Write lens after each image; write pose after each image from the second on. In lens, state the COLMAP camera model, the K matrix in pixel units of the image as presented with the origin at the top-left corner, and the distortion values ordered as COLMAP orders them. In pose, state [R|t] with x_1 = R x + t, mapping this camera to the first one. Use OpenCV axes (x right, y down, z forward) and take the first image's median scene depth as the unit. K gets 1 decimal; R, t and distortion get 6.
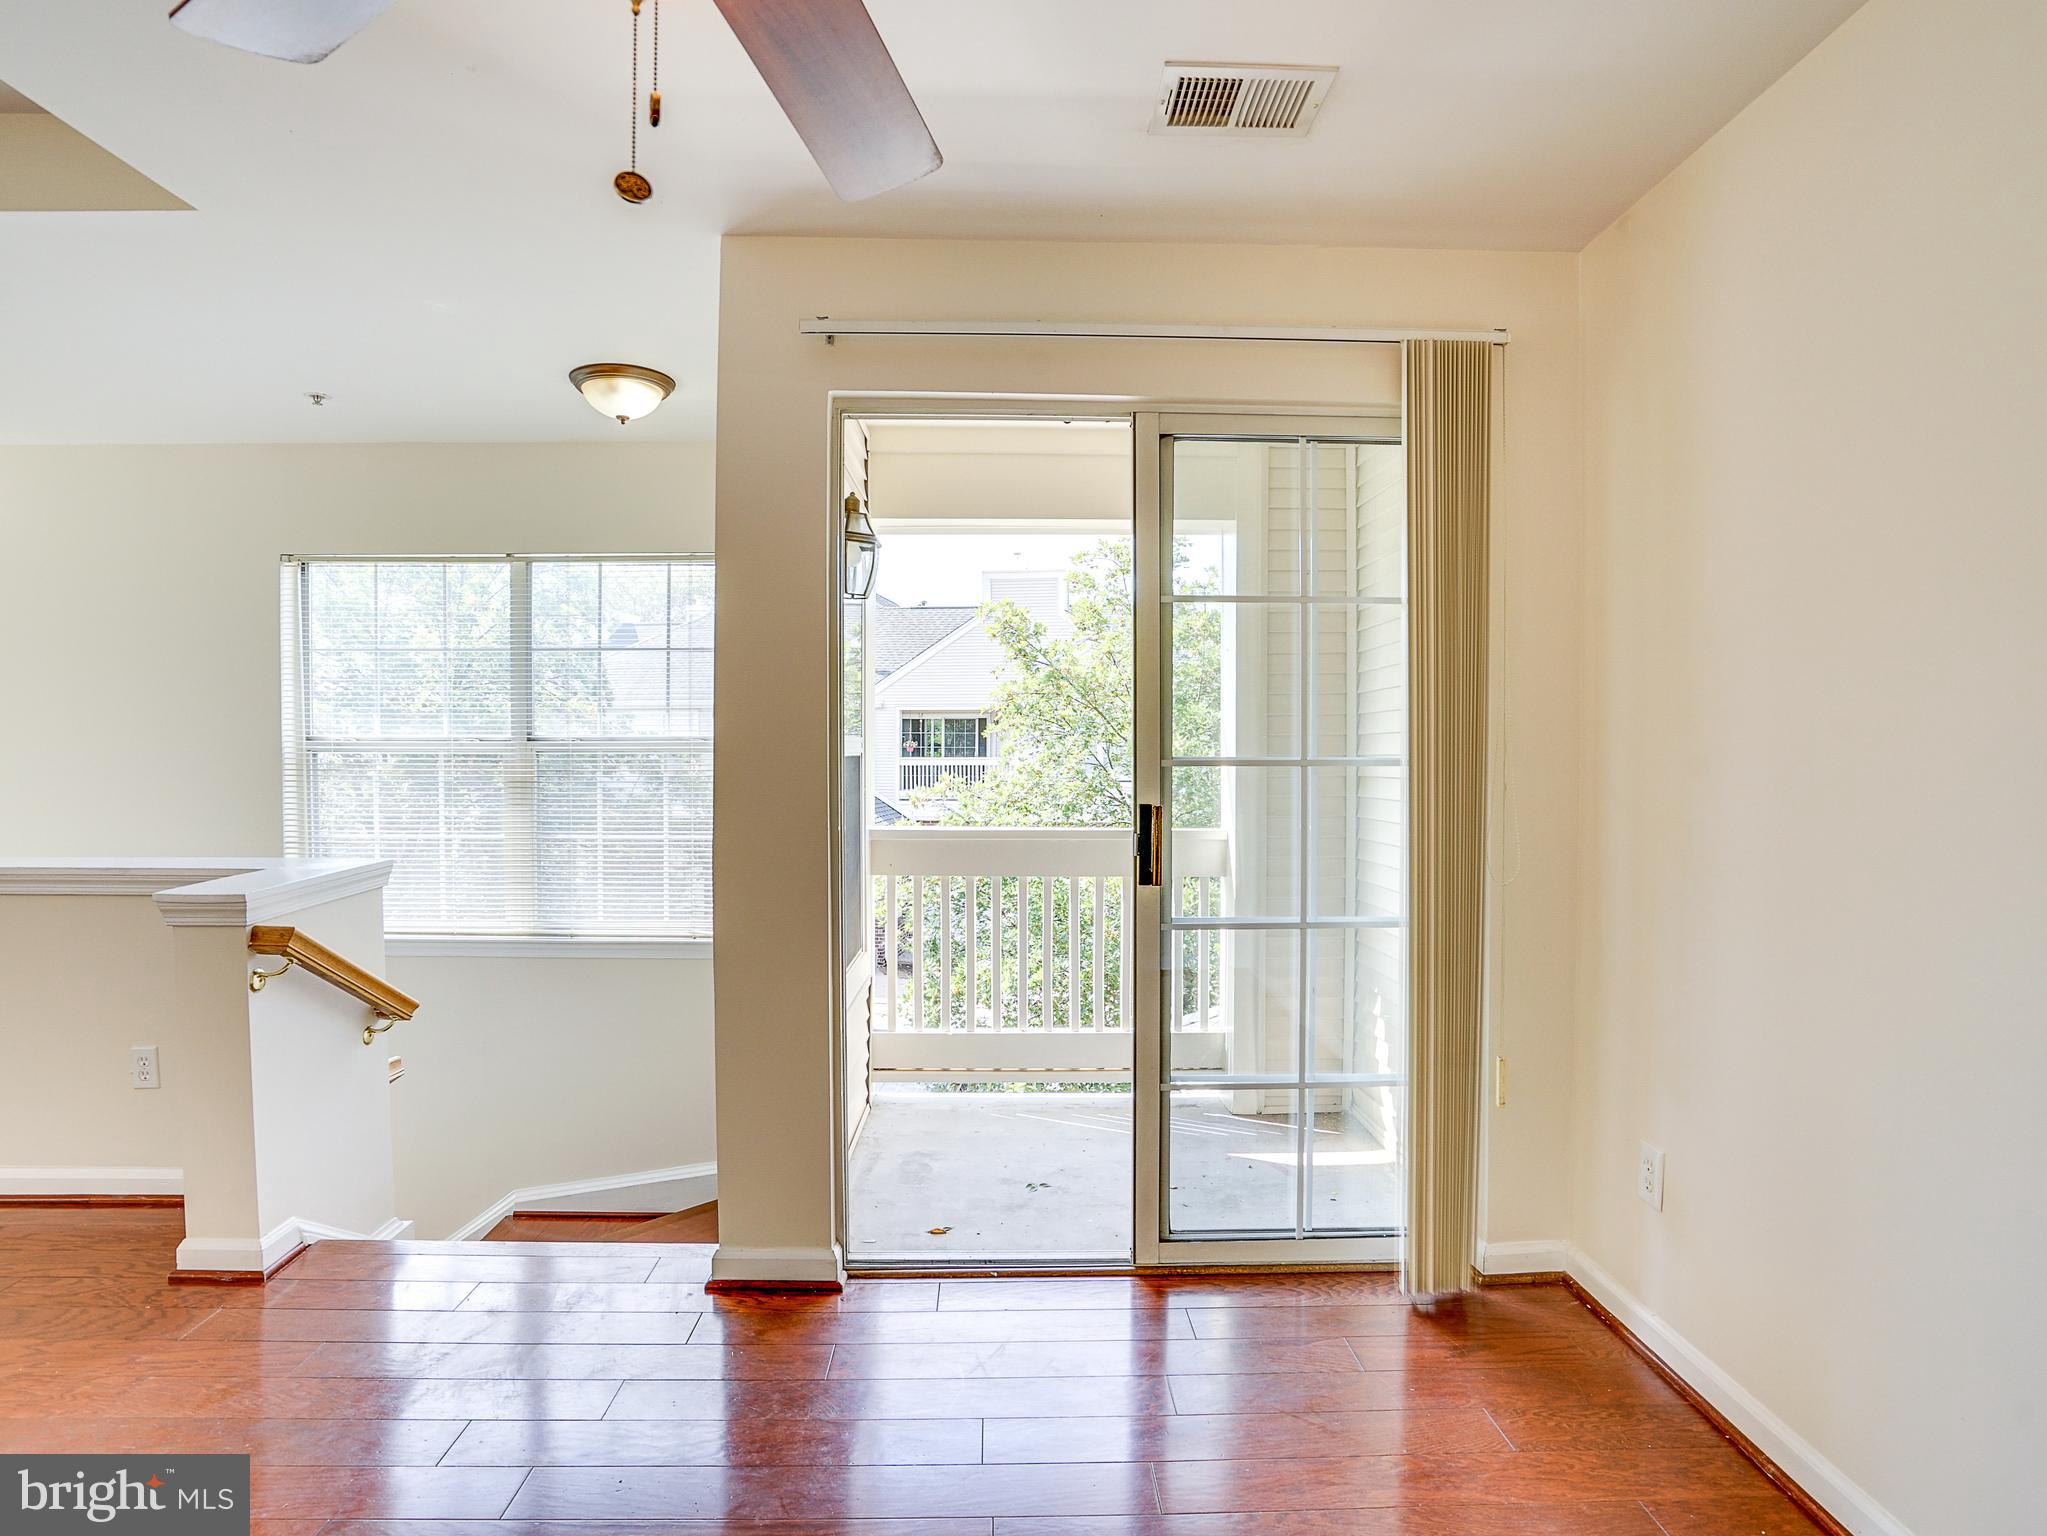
lens RADIAL K [[1067.3, 0, 1017.1], [0, 1067.3, 762.9], [0, 0, 1]] dist [-0.085689, 0.046918]
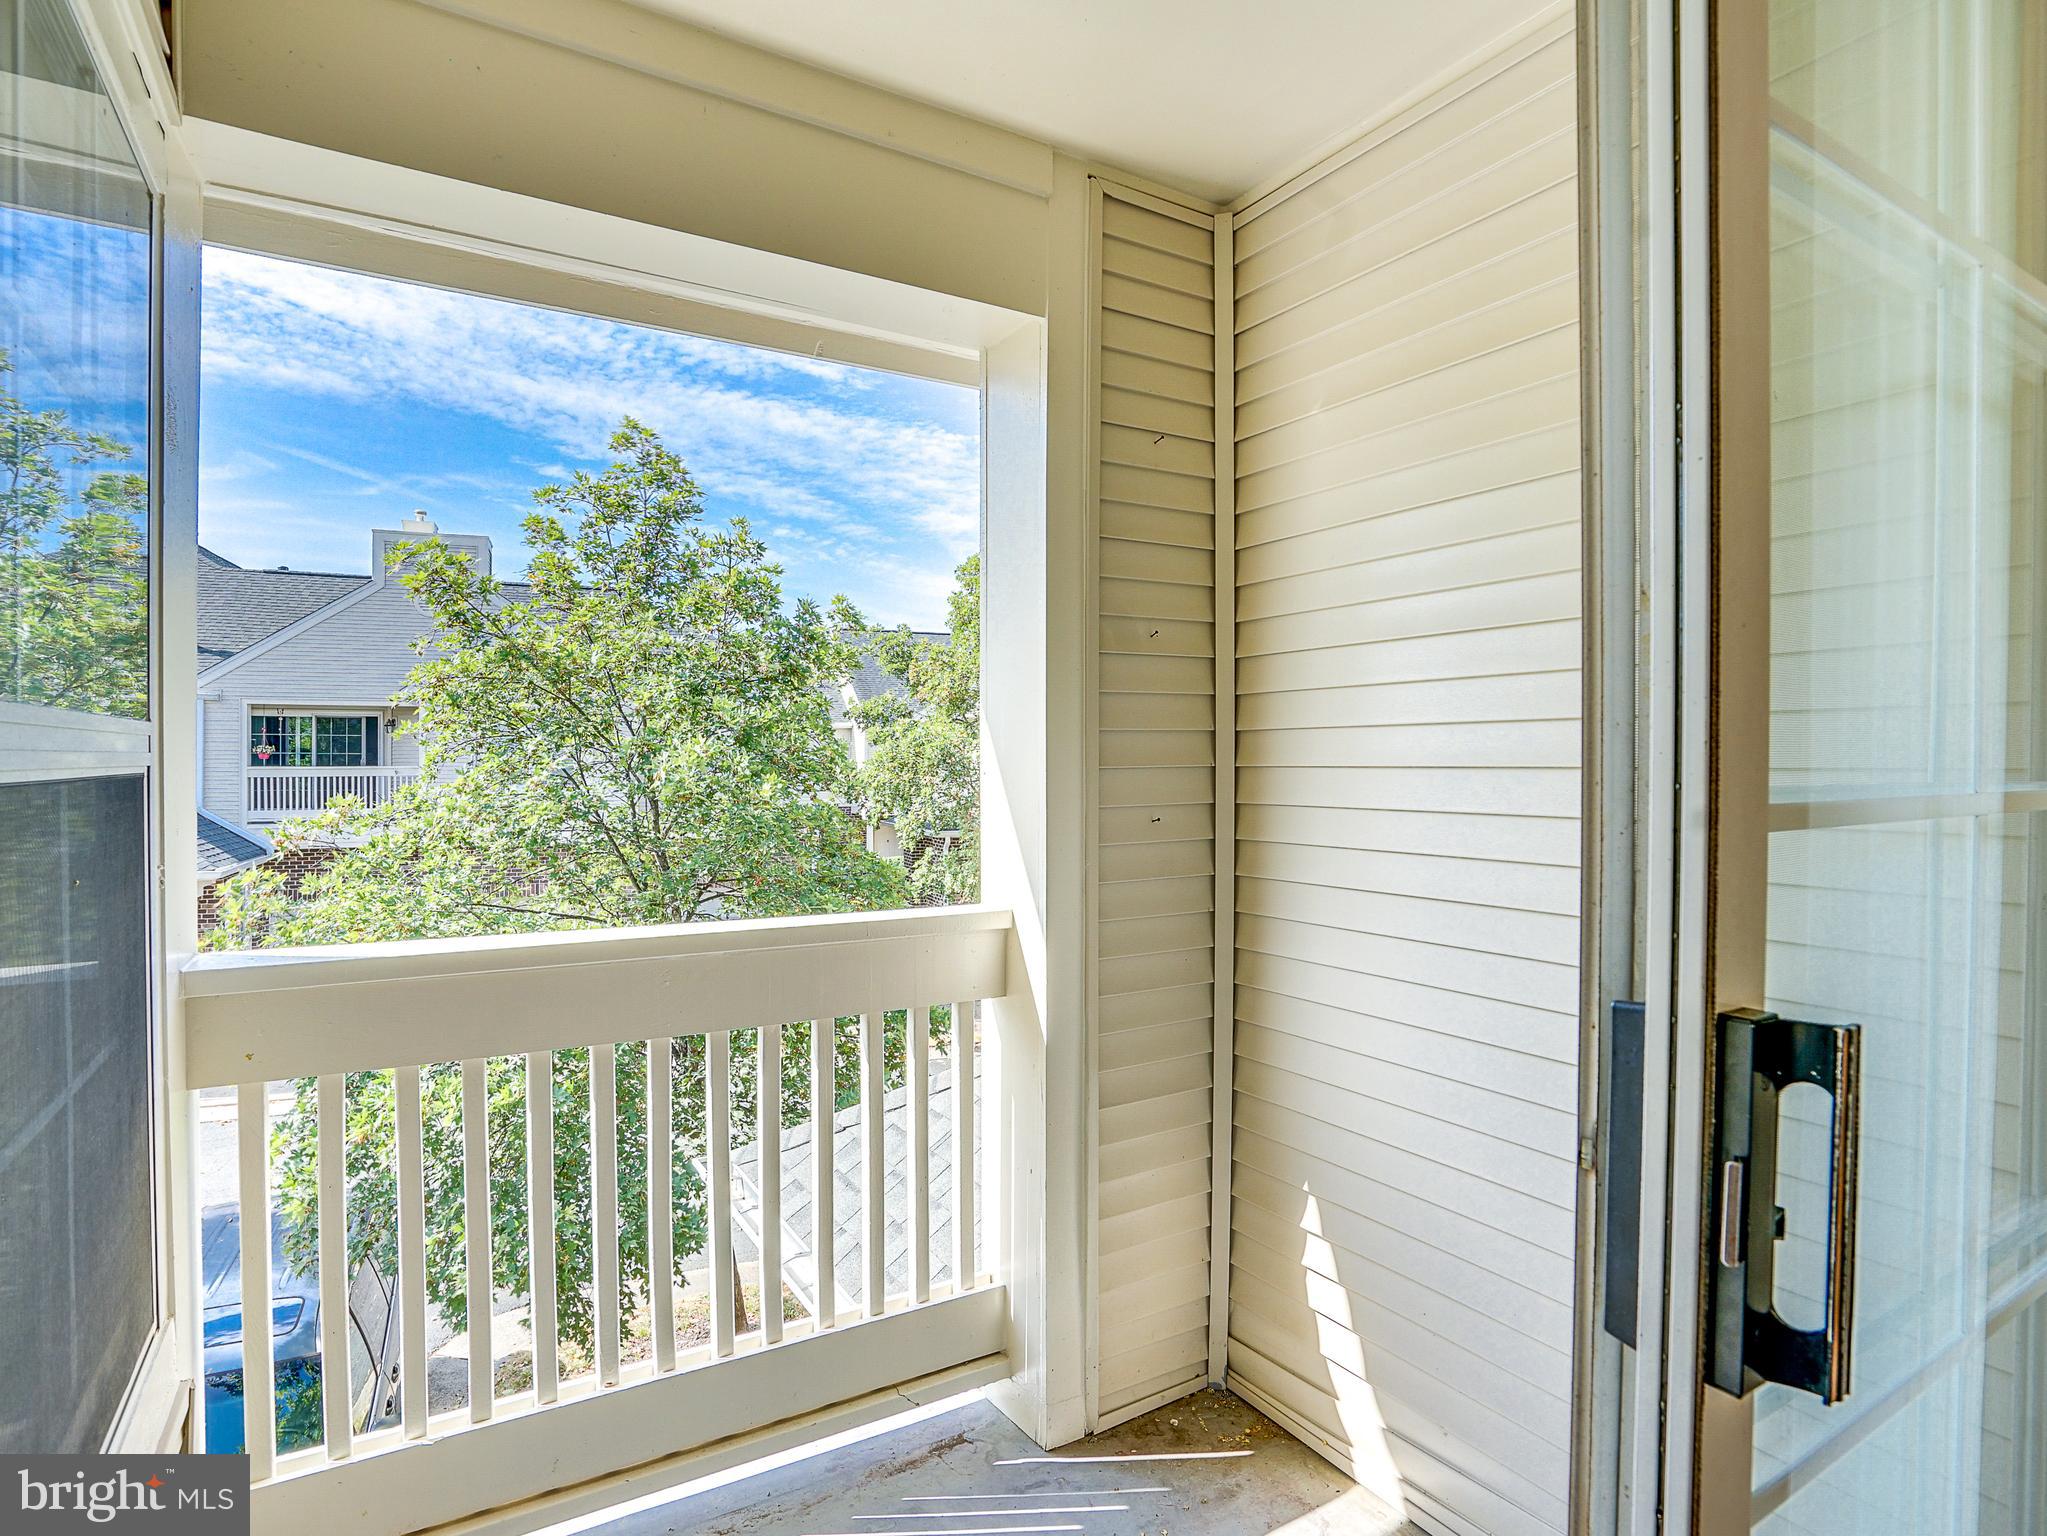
lens RADIAL K [[1067.3, 0, 1017.1], [0, 1067.3, 762.9], [0, 0, 1]] dist [-0.085689, 0.046918]
pose [[0.861476, -0.002517, 0.507792, -0.025857], [0.005625, 0.999974, -0.004585, -0.003323], [-0.507767, 0.006806, 0.861467, 0.205659]]
